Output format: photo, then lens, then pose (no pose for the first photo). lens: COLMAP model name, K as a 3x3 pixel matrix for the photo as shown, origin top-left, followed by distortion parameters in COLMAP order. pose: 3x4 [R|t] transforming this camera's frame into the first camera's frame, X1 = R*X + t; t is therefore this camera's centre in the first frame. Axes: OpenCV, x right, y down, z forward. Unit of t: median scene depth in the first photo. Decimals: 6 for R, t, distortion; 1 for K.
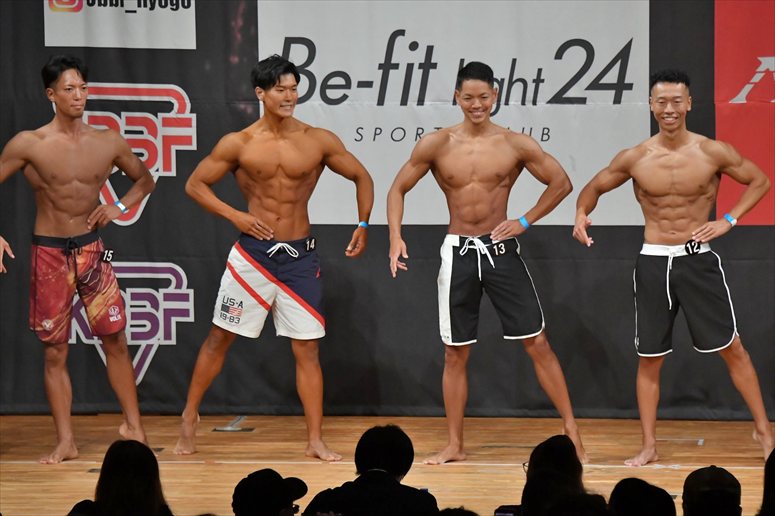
lens RADIAL K [[5283.6, 0, 386.0], [0, 5283.6, 273.6], [0, 0, 1]] dist [2.172998, 0.000000]
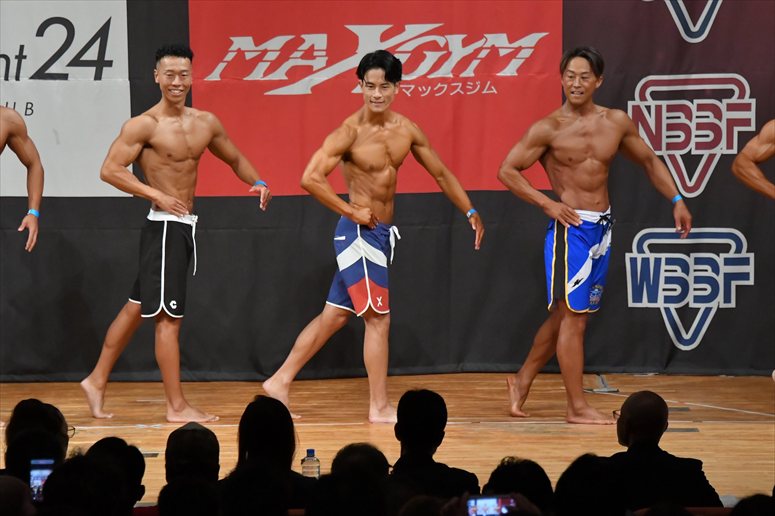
lens RADIAL K [[5047.5, 0, 382.4], [0, 5047.5, 271.9], [0, 0, 1]] dist [1.969953, 0.000000]
pose [[0.995057, -0.009142, 0.098888, -0.216968], [0.008572, 0.999944, 0.006186, -0.001126], [-0.098939, -0.005308, 0.995079, -0.047510]]
